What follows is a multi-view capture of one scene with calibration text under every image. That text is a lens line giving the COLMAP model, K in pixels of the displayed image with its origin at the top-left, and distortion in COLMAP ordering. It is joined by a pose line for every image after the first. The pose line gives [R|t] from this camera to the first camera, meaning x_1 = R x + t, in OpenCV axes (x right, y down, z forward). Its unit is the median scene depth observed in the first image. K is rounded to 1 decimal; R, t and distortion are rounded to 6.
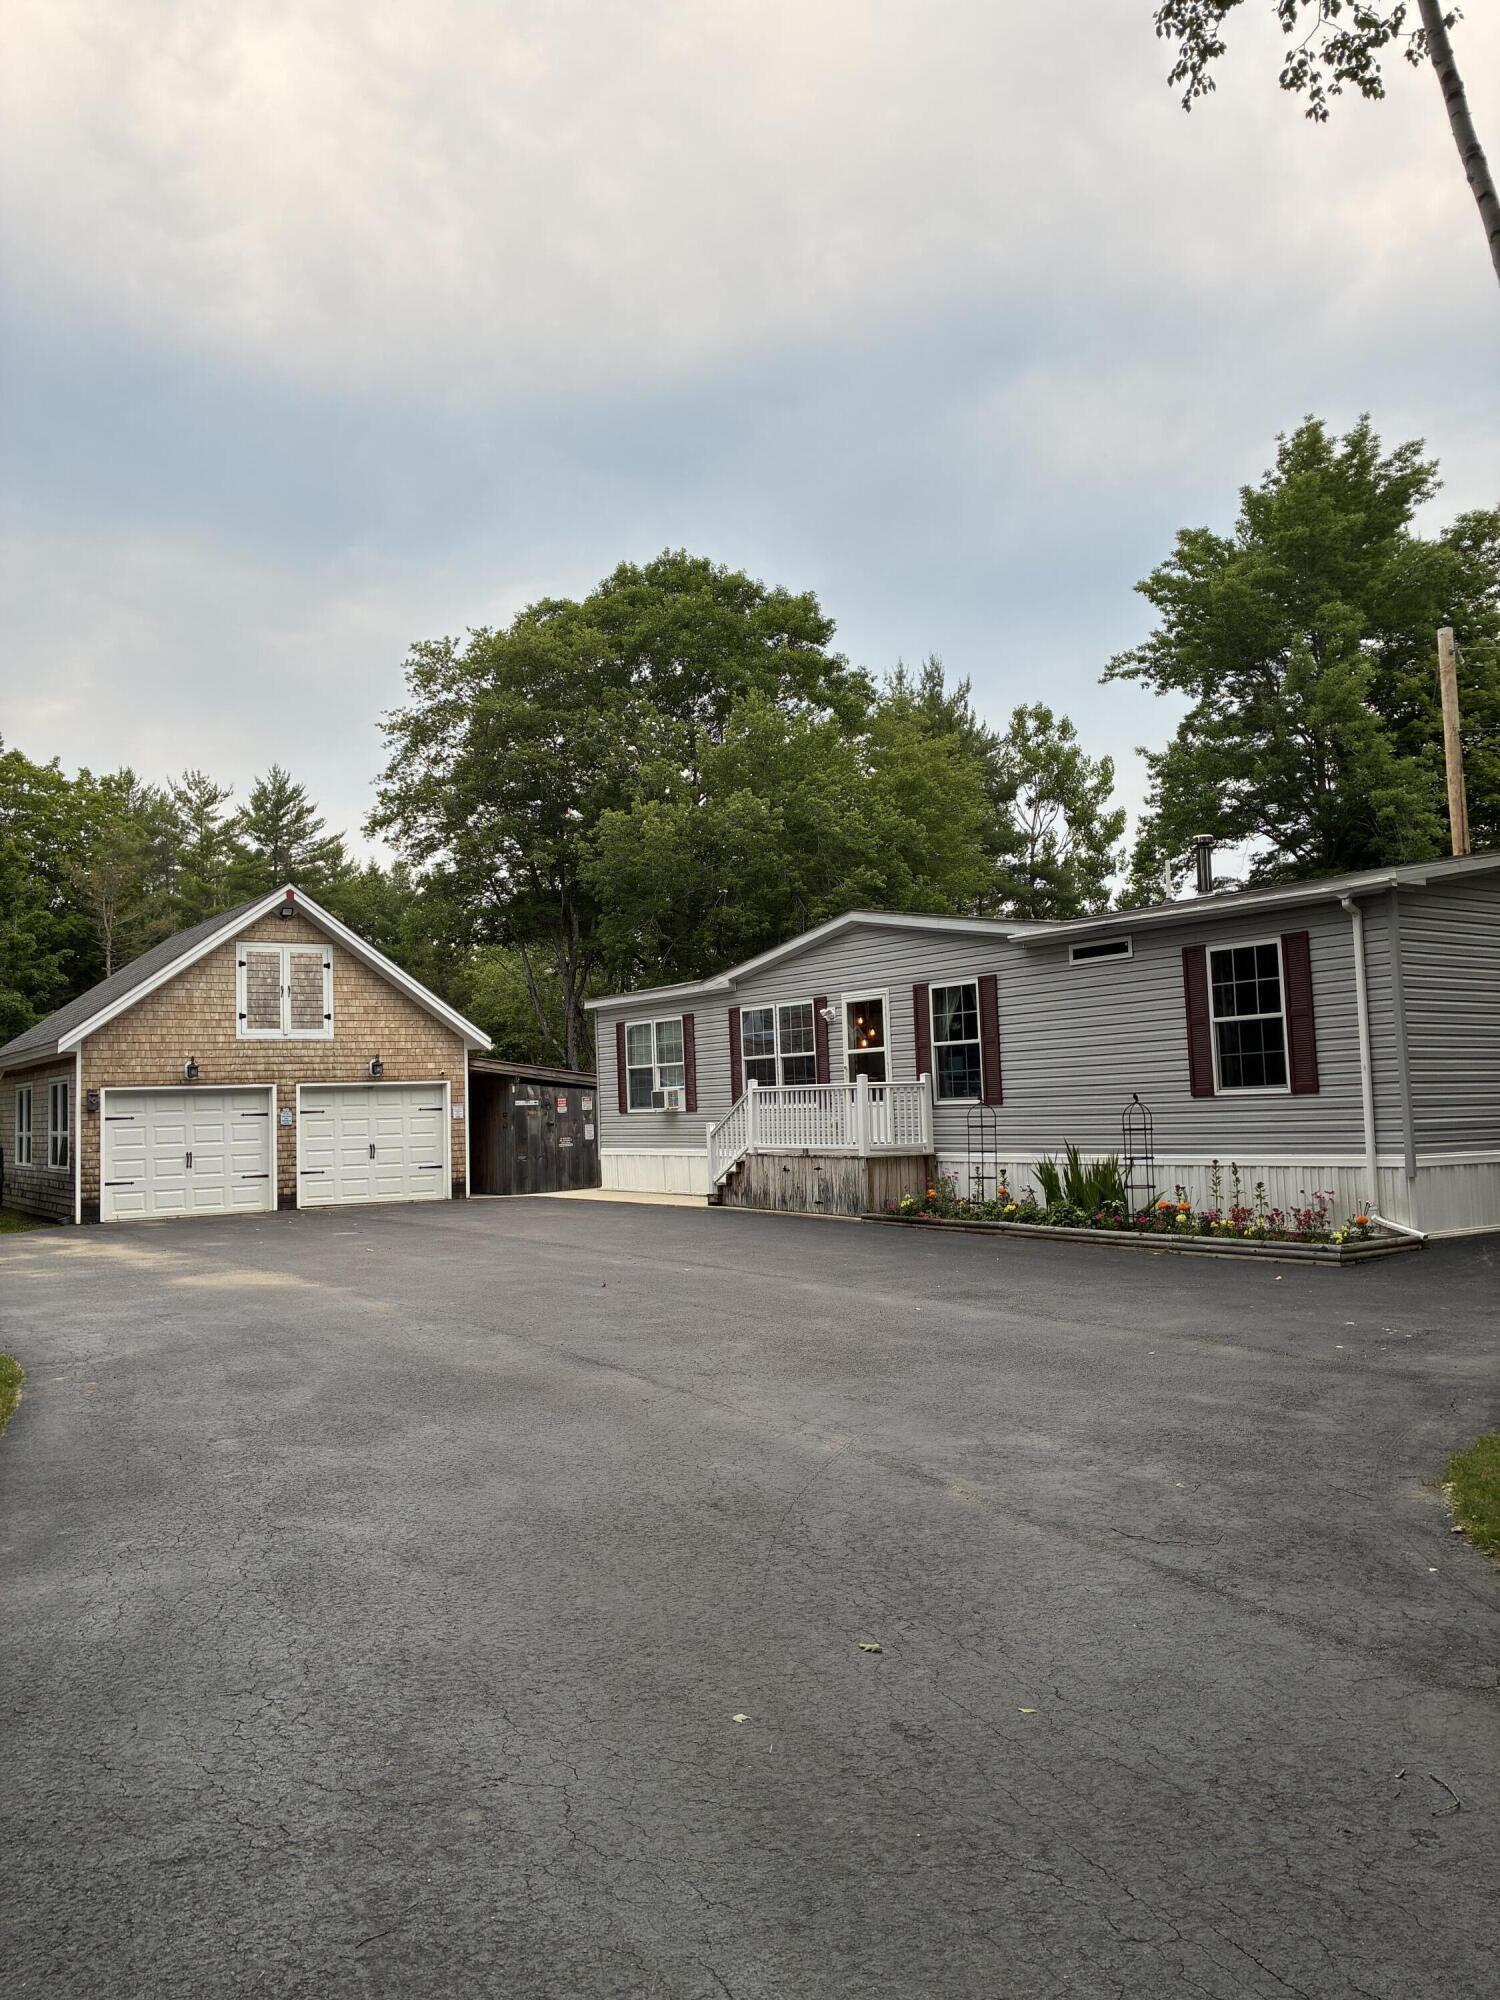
lens RADIAL K [[1491.7, 0, 742.5], [0, 1491.7, 992.8], [0, 0, 1]] dist [0.011404, -0.014649]
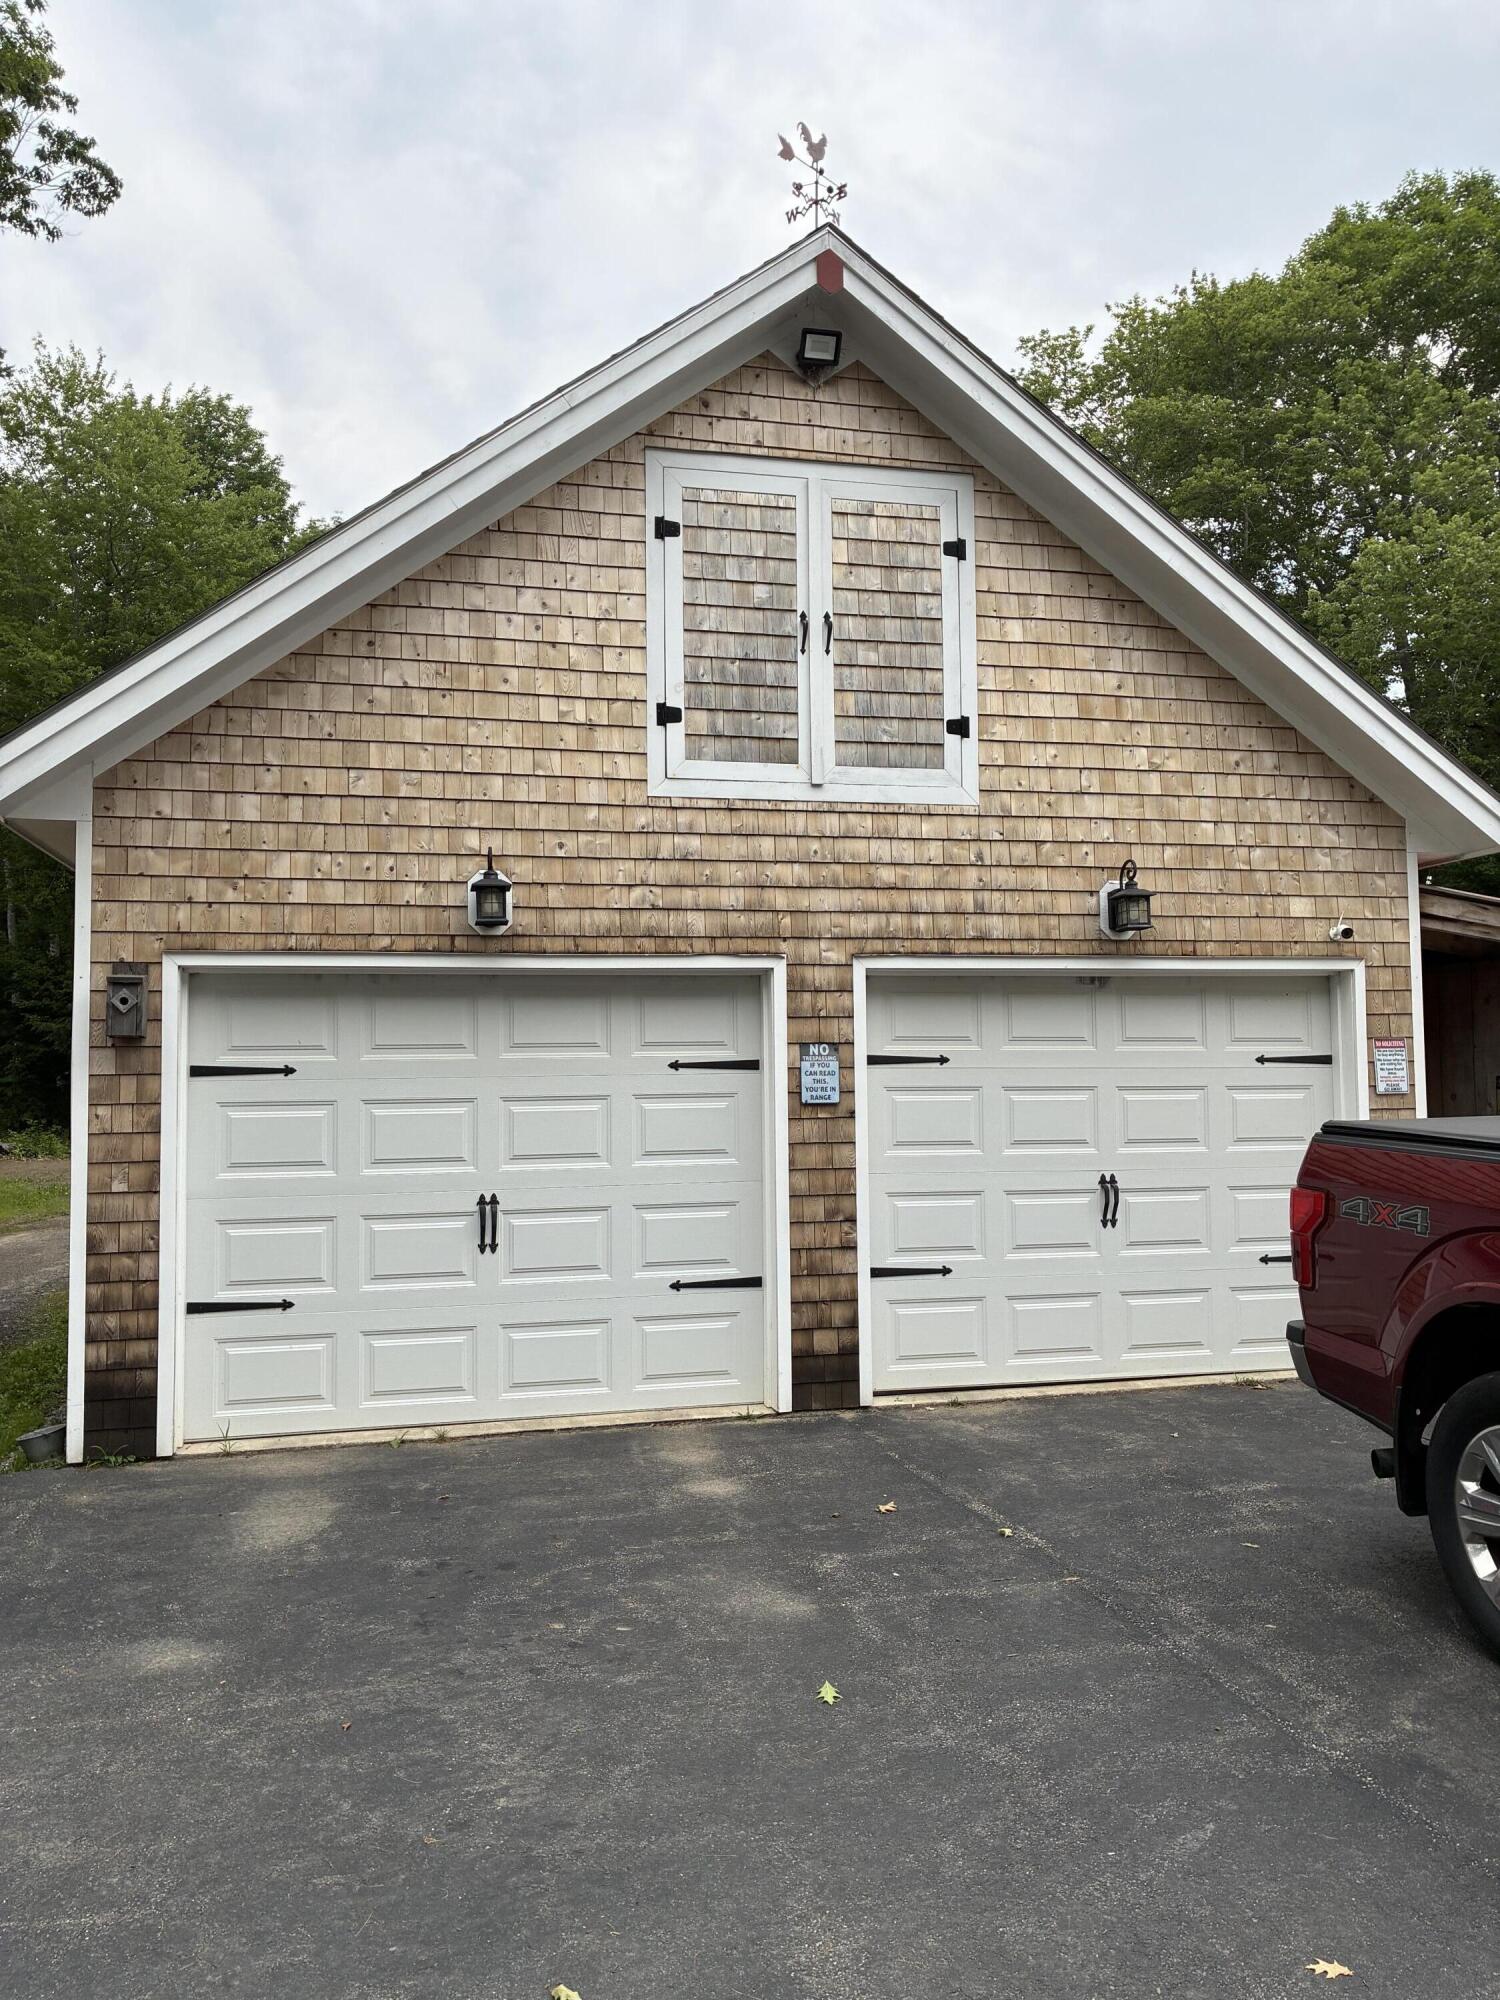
lens RADIAL K [[1491.7, 0, 748.4], [0, 1491.7, 1005.4], [0, 0, 1]] dist [0.011404, -0.014649]
pose [[0.936427, 0.004984, -0.350828, -0.227530], [0.008654, 0.999267, 0.037294, 0.061333], [0.350756, -0.037959, 0.935697, 0.758788]]
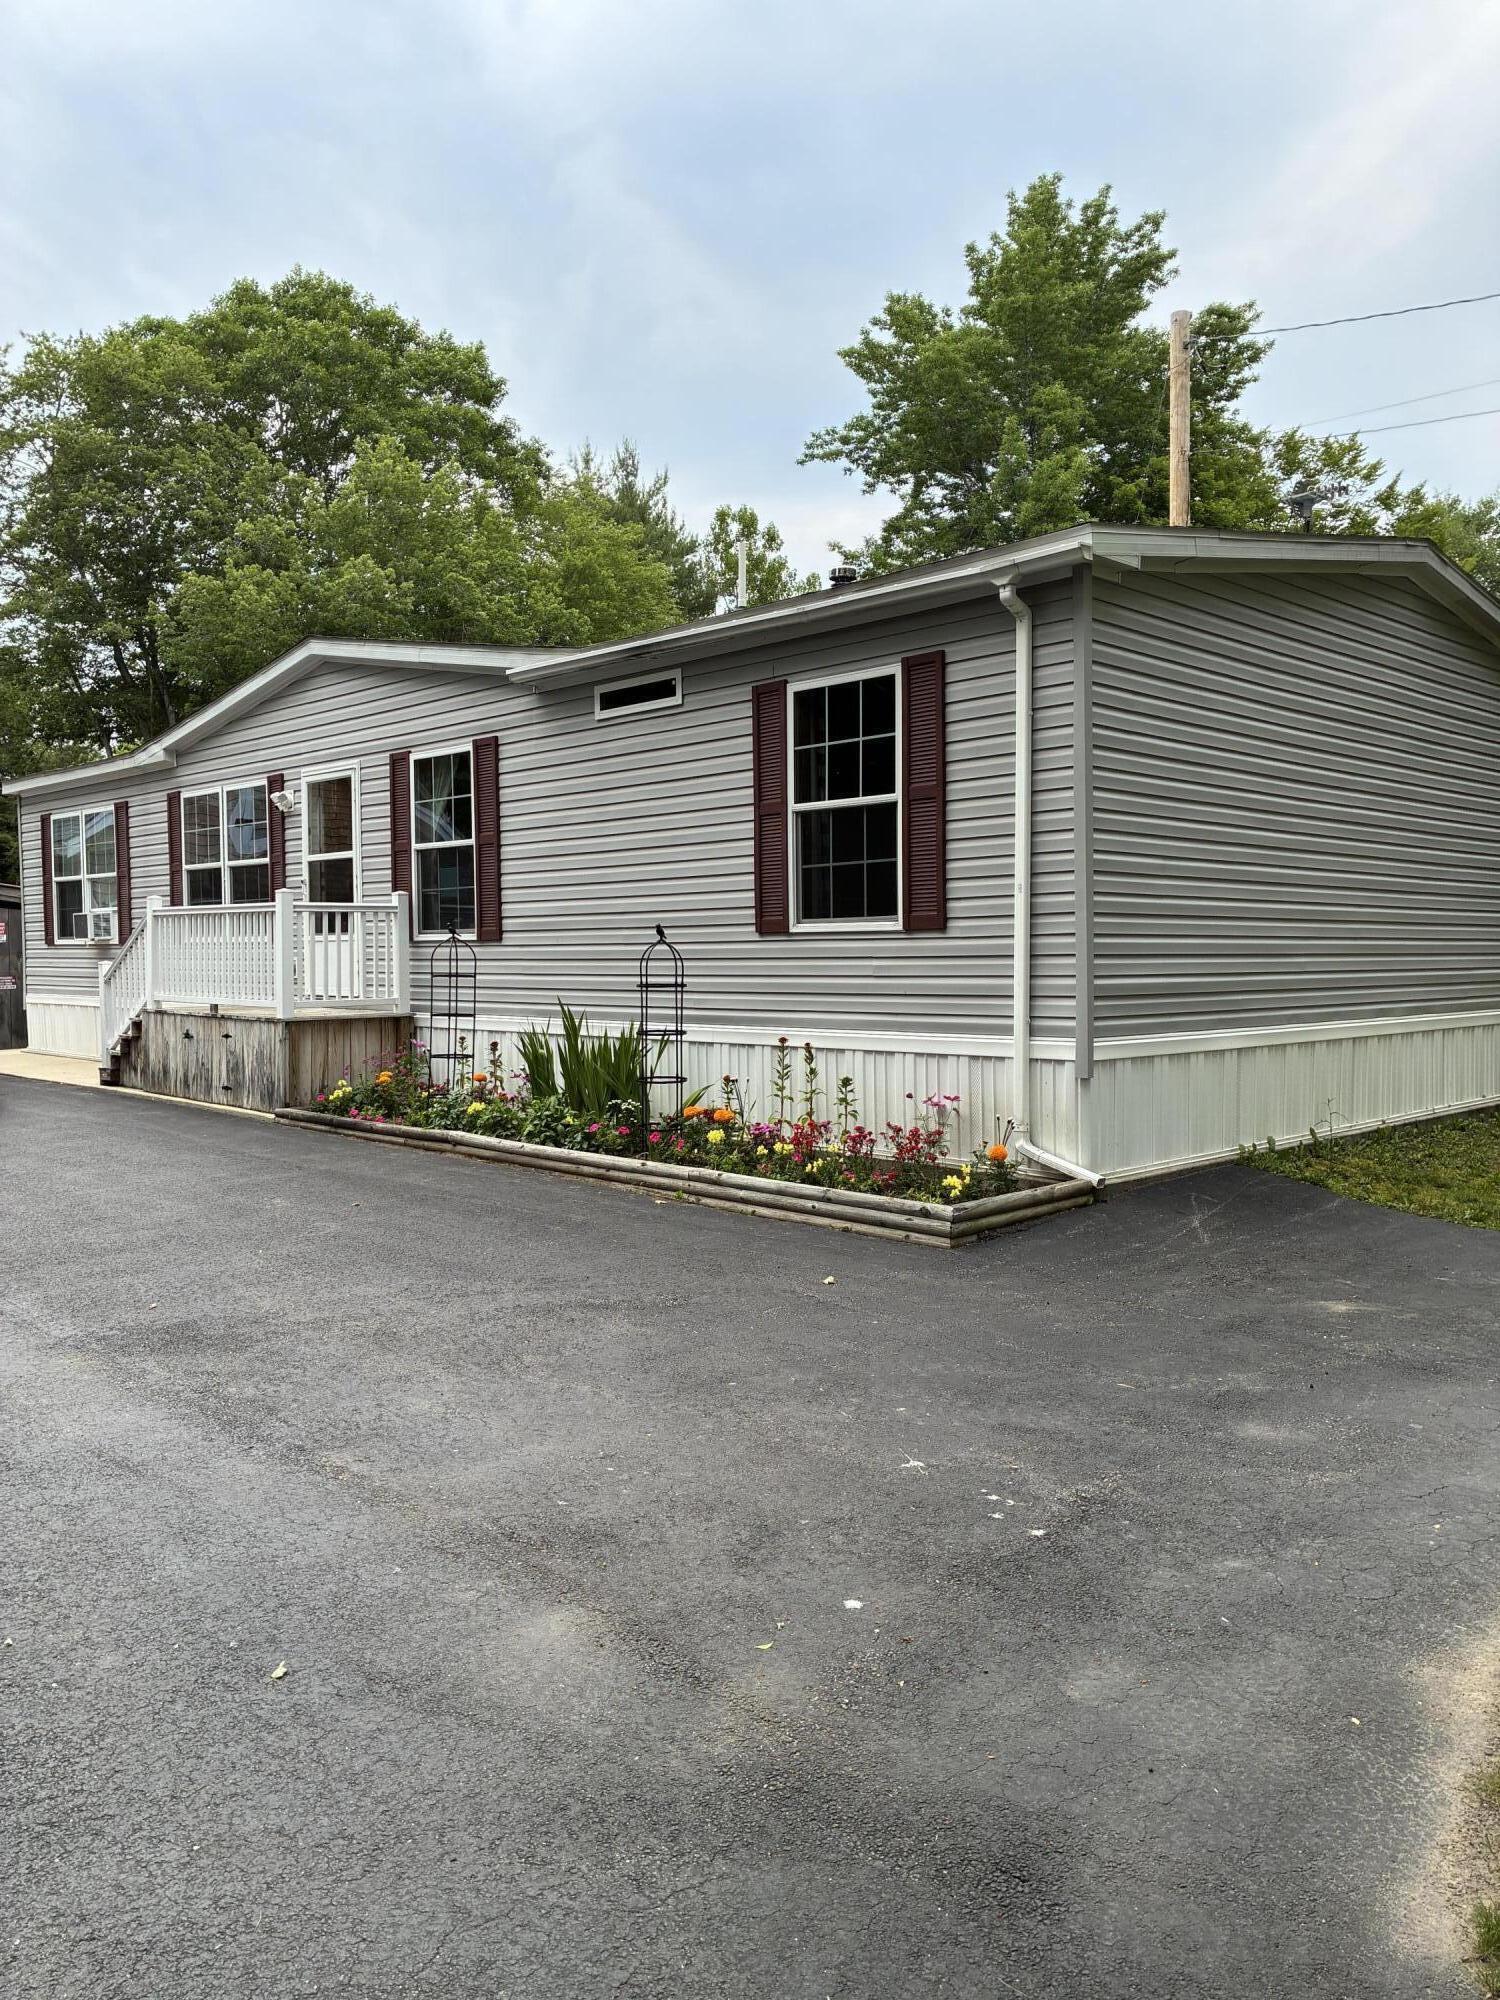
lens RADIAL K [[1491.7, 0, 752.4], [0, 1491.7, 1004.5], [0, 0, 1]] dist [0.011404, -0.014649]
pose [[0.982166, 0.016998, 0.187247, 0.118264], [-0.037765, 0.993444, 0.107903, 0.020911], [-0.184186, -0.113050, 0.976368, 0.257410]]
